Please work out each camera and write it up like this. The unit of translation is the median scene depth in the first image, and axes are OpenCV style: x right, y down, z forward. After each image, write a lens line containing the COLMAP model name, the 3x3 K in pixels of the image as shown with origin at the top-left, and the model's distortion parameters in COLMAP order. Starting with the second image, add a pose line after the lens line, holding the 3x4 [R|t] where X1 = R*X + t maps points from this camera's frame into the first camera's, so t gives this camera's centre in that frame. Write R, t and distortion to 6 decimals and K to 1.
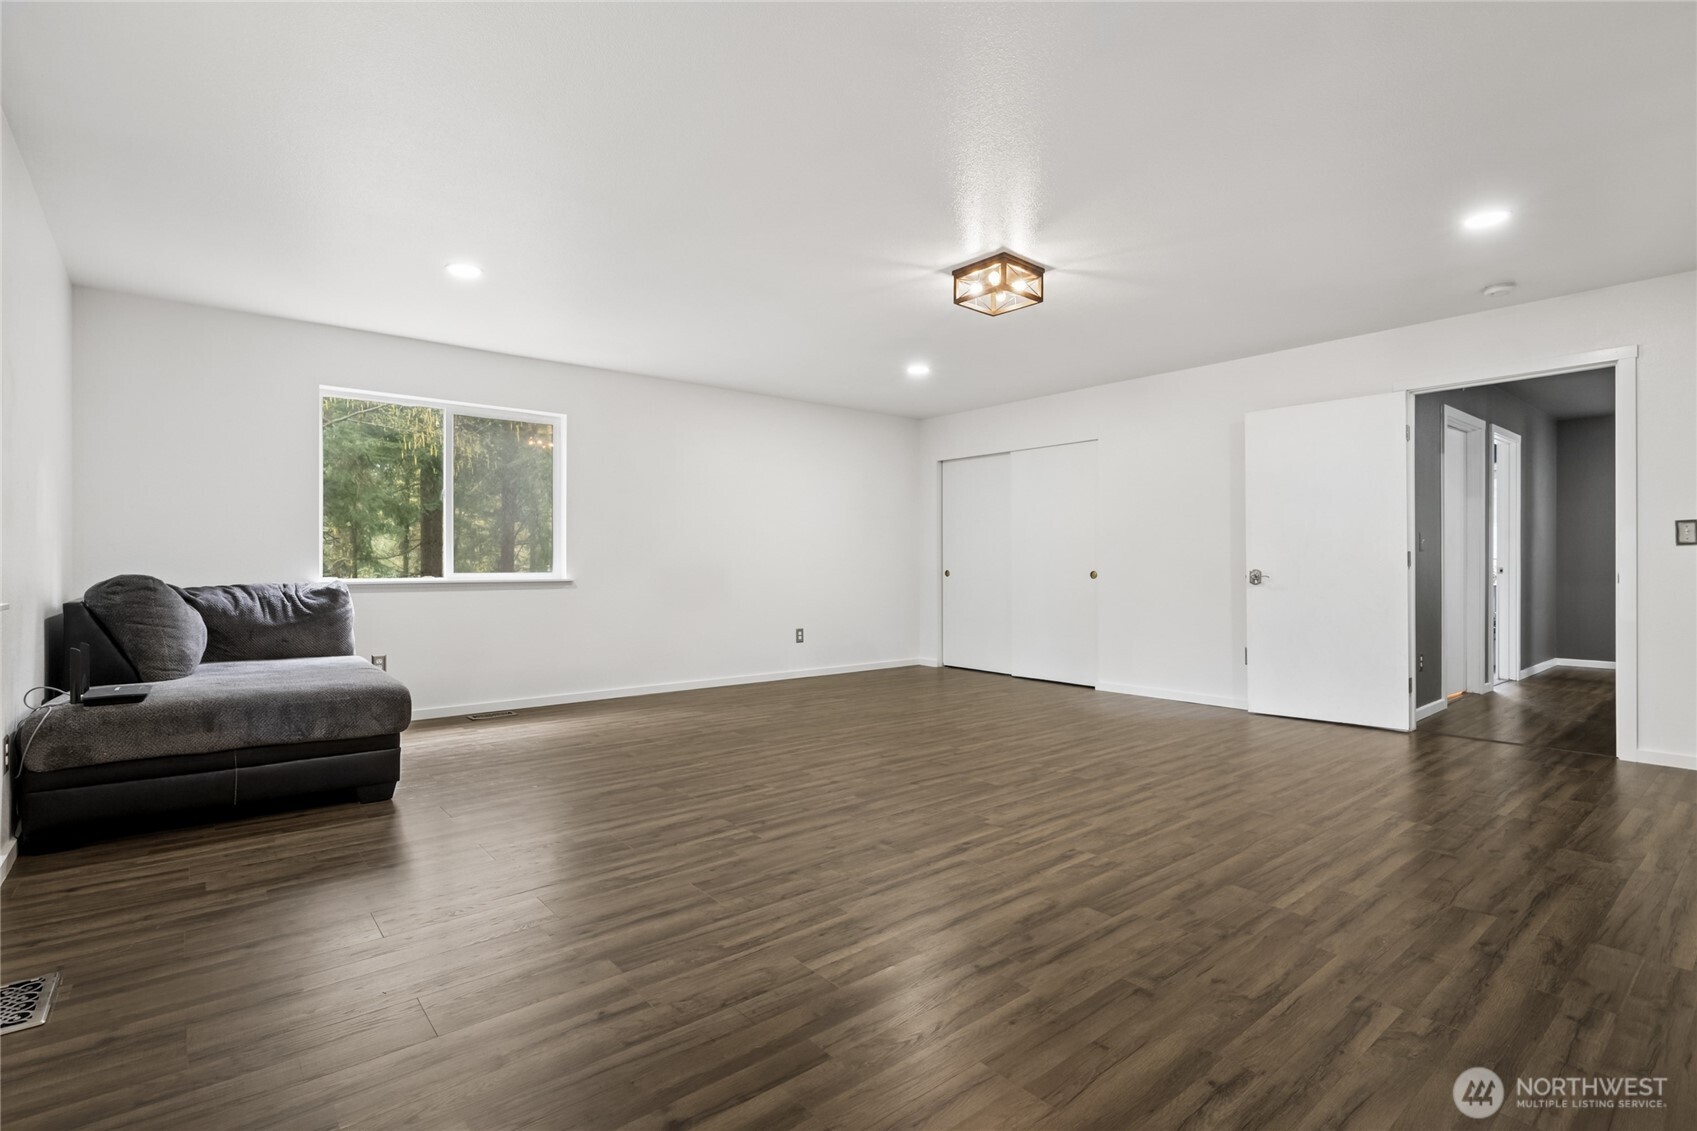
lens RADIAL K [[800.3, 0, 848.5], [0, 800.3, 565.5], [0, 0, 1]] dist [0.001028, -0.000055]
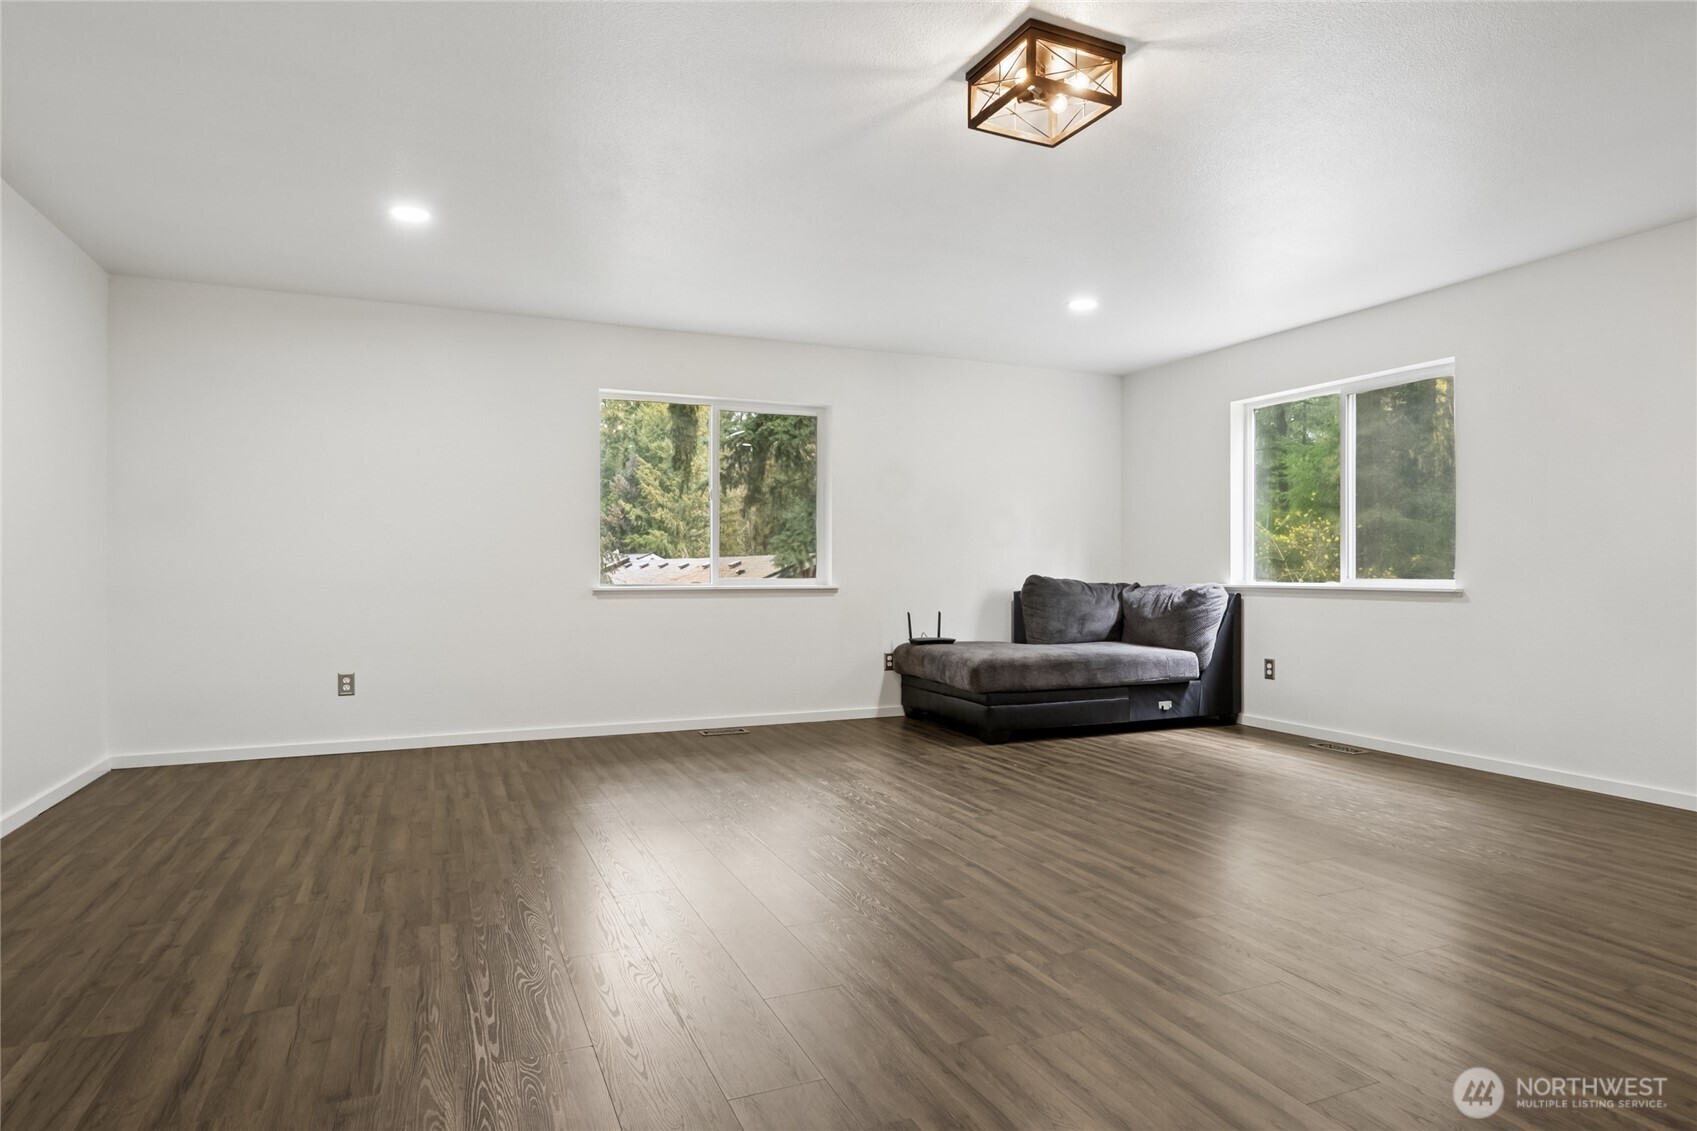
lens RADIAL K [[976.7, 0, 847.7], [0, 976.7, 568.8], [0, 0, 1]] dist [-0.000325, 0.000445]
pose [[-0.285306, -0.001177, -0.958436, 1.548819], [-0.000712, 0.999999, -0.001016, 0.003112], [0.958436, 0.000392, -0.285306, 1.828574]]
